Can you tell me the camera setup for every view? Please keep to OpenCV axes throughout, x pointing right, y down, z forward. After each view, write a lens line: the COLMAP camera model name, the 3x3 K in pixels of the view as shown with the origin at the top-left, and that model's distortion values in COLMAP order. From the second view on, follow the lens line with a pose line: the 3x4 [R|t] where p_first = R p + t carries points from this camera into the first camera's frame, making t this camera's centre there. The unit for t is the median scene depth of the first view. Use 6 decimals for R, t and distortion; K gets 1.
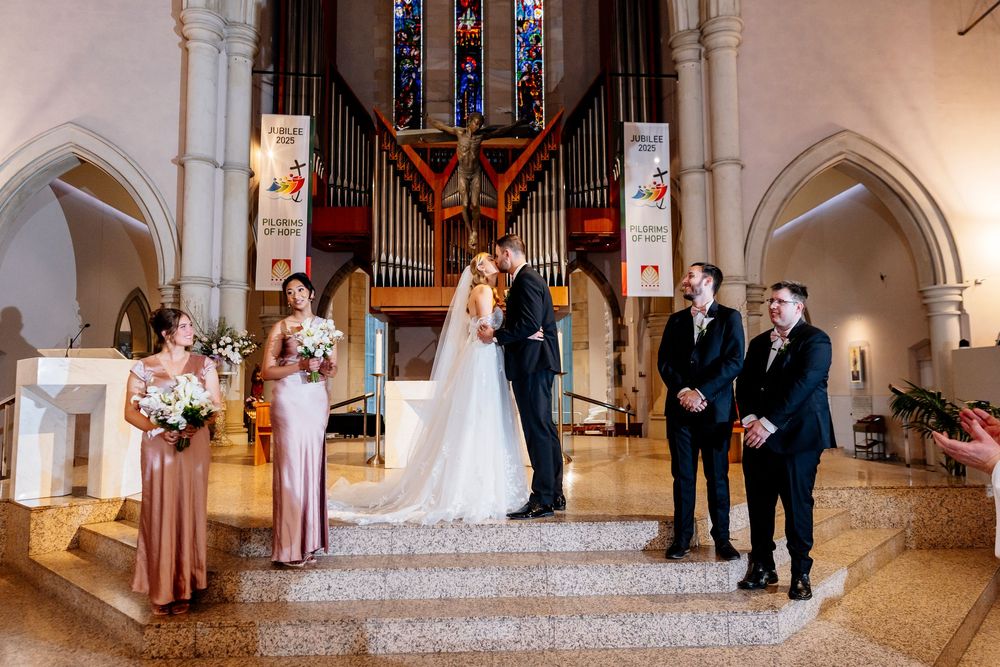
lens RADIAL K [[681.5, 0, 500.0], [0, 681.5, 333.5], [0, 0, 1]] dist [-0.001762, 0.004350]
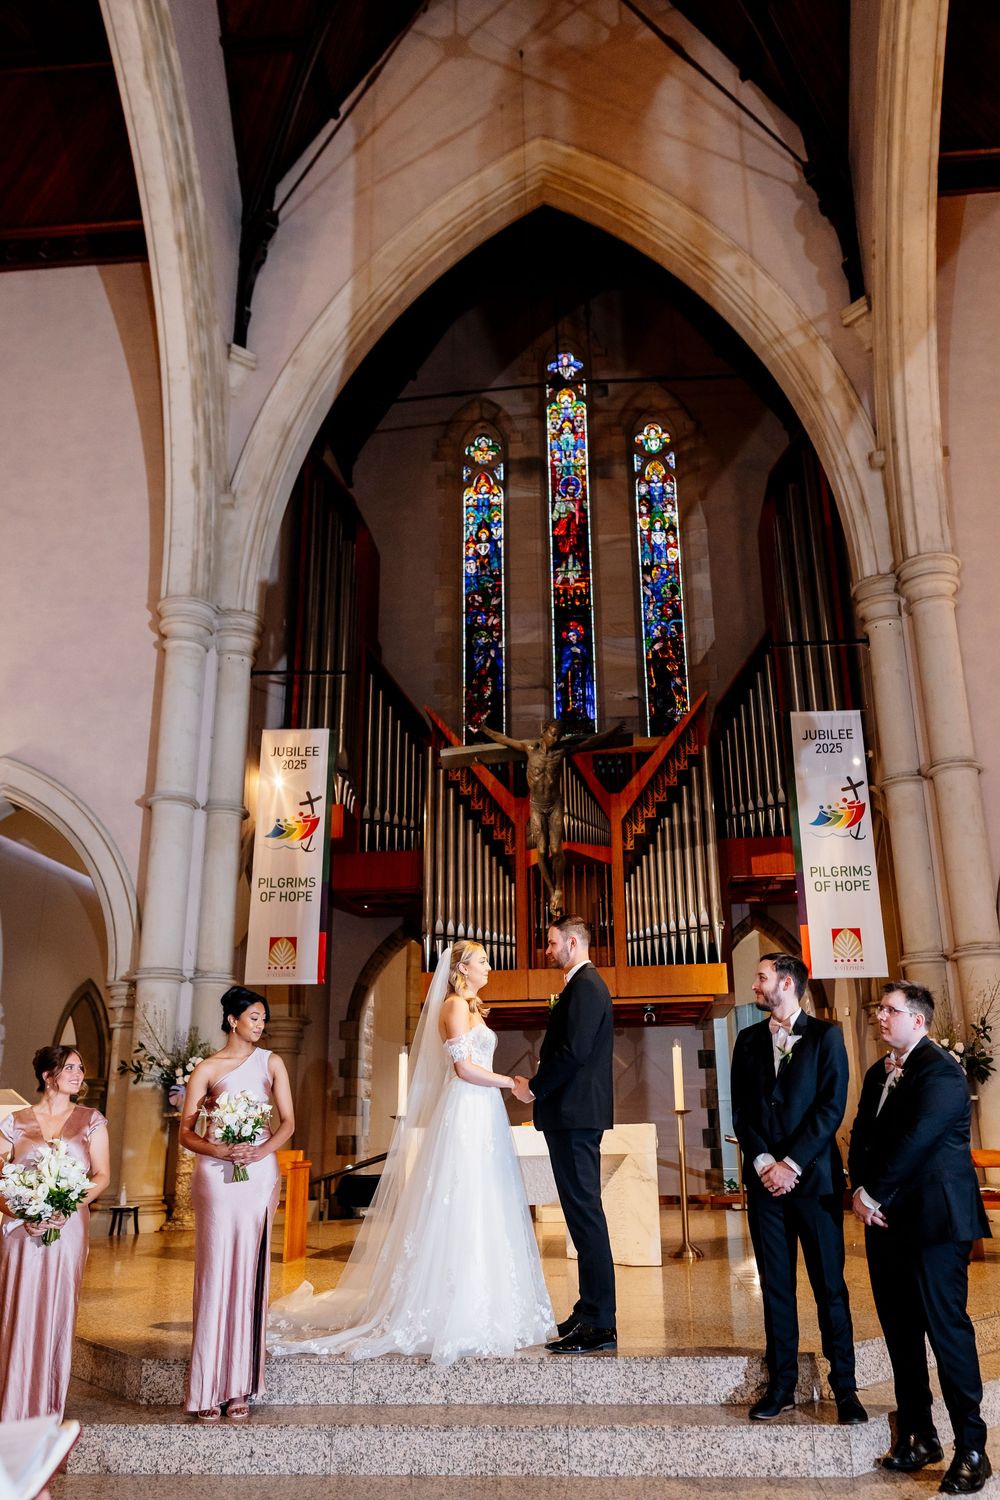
lens RADIAL K [[1105.9, 0, 536.4], [0, 1105.9, 800.2], [0, 0, 1]] dist [-0.001479, 0.003525]
pose [[0.991967, -0.045729, -0.117944, 0.060413], [0.020692, 0.978471, -0.205343, -0.011400], [0.124795, 0.201253, 0.971557, -0.055717]]
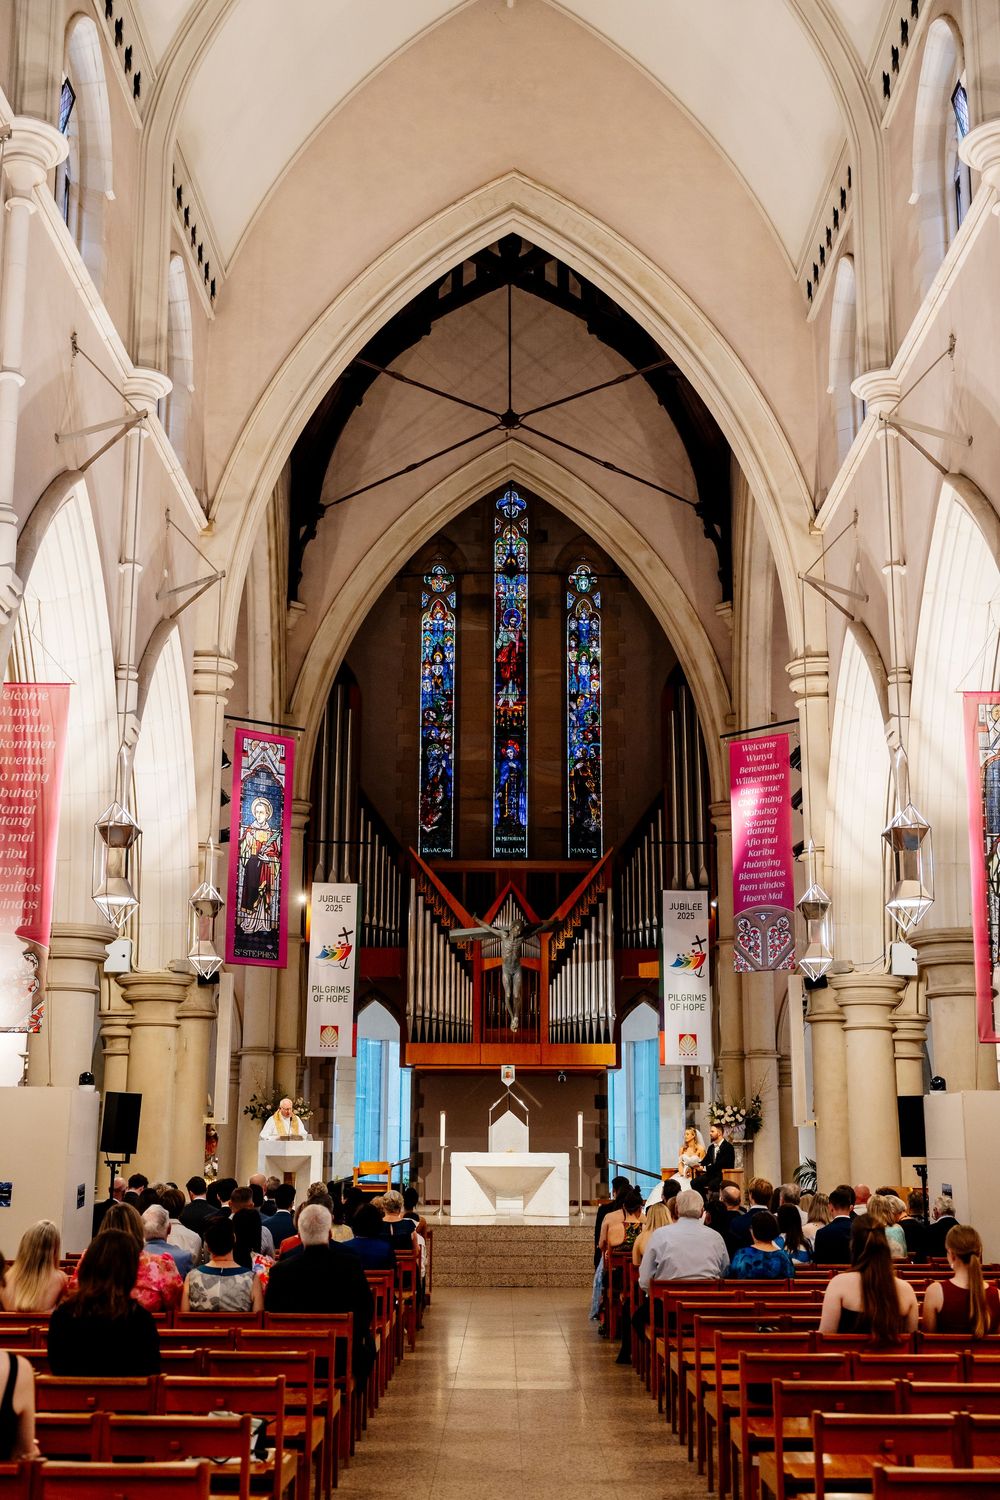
lens RADIAL K [[1723.1, 0, 500.0], [0, 1723.1, 750.0], [0, 0, 1]] dist [0.008794, 0.003753]
pose [[0.998917, 0.001925, -0.046490, 0.057775], [-0.008415, 0.990145, -0.139795, -0.155540], [0.045763, 0.140034, 0.989089, -1.596725]]
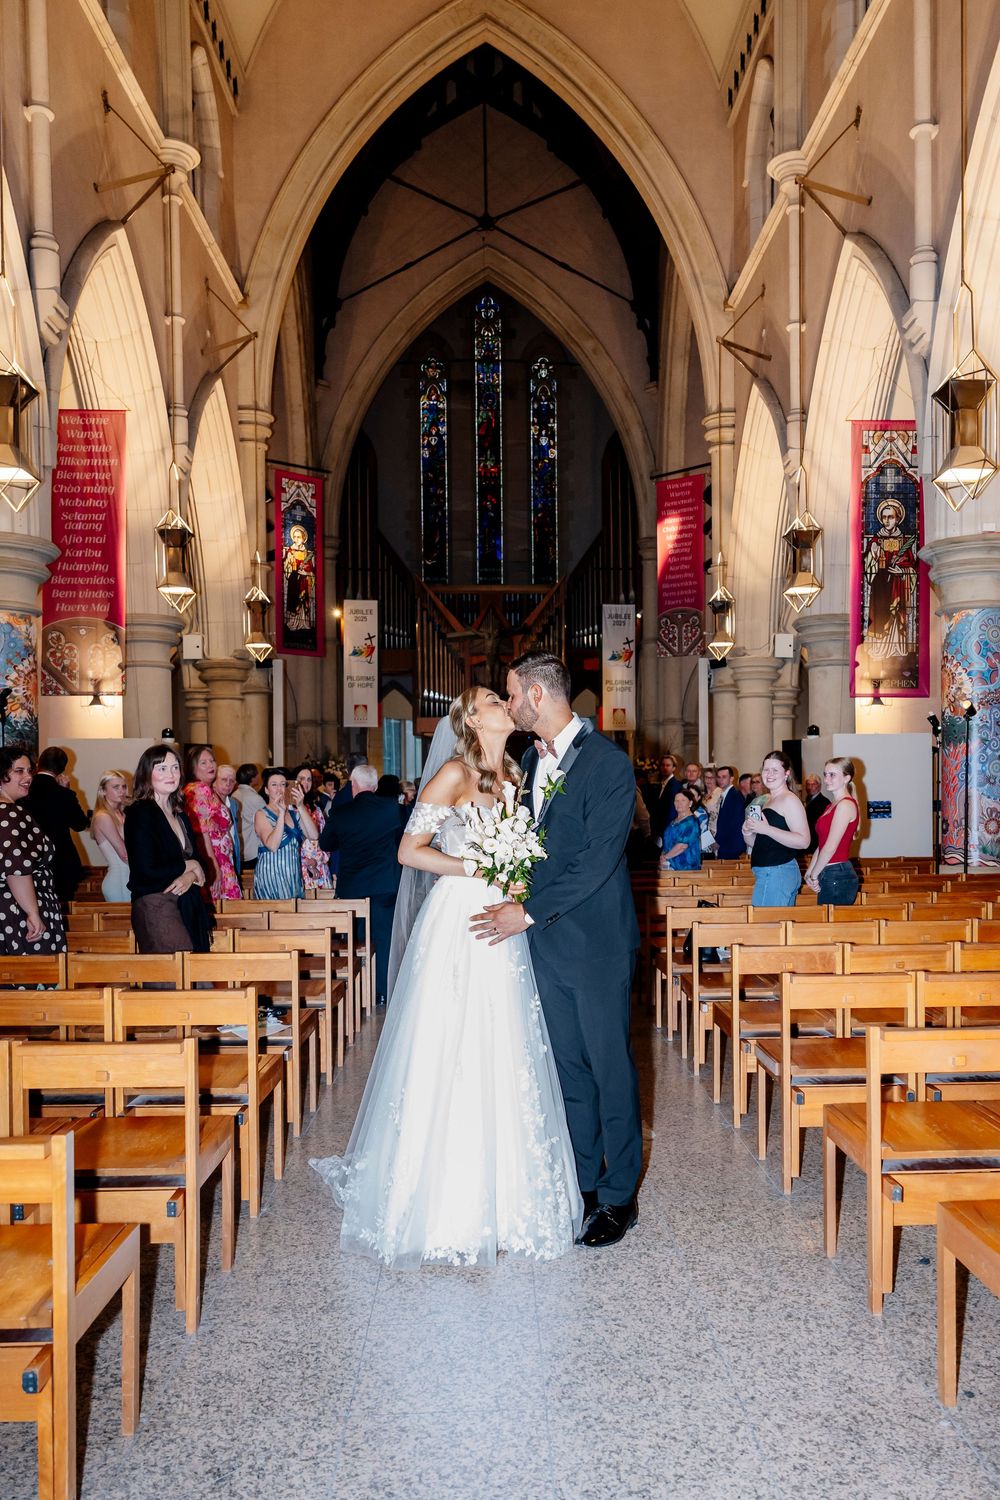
lens RADIAL K [[1180.6, 0, 547.1], [0, 1180.6, 814.4], [0, 0, 1]] dist [0.004013, 0.004974]
pose [[0.999971, -0.000652, 0.007560, 0.050054], [-0.000112, 0.994925, 0.100623, -0.125977], [-0.007588, -0.100621, 0.994896, -1.448746]]
